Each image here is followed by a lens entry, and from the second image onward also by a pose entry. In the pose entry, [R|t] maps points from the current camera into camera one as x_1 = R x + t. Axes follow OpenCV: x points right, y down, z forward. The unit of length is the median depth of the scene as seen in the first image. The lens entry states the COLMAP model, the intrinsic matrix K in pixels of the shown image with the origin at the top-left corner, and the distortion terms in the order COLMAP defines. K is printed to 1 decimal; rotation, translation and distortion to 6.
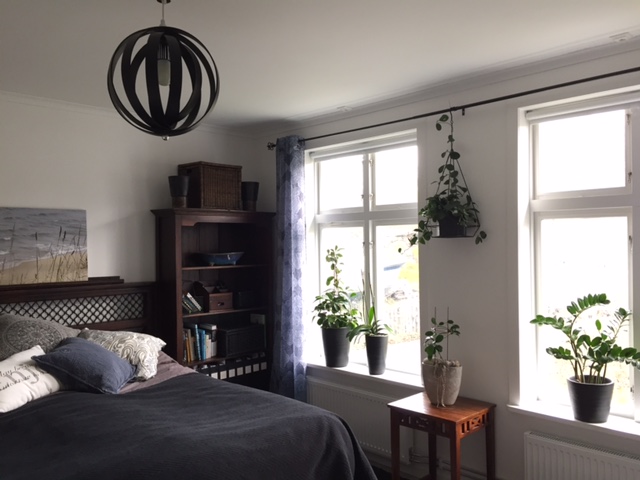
lens RADIAL K [[546.2, 0, 320.0], [0, 546.2, 240.0], [0, 0, 1]] dist [0.085959, -0.117645]
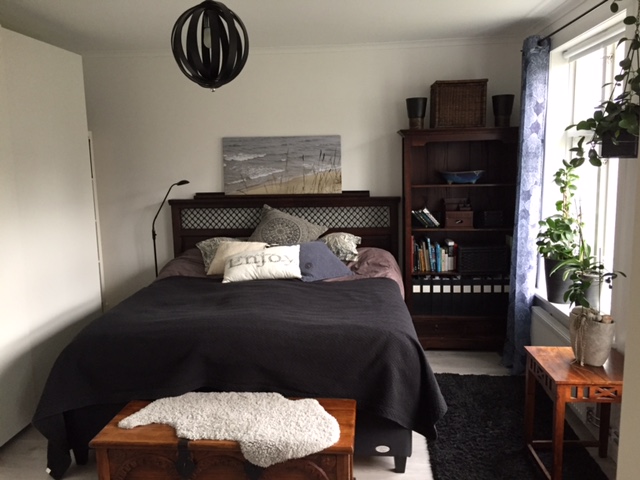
lens RADIAL K [[546.2, 0, 320.0], [0, 546.2, 240.0], [0, 0, 1]] dist [0.085959, -0.117645]
pose [[0.660349, 0.108570, -0.743069, 0.479582], [0.016734, 0.987121, 0.159100, -0.019485], [0.750773, -0.117496, 0.650027, 0.157624]]
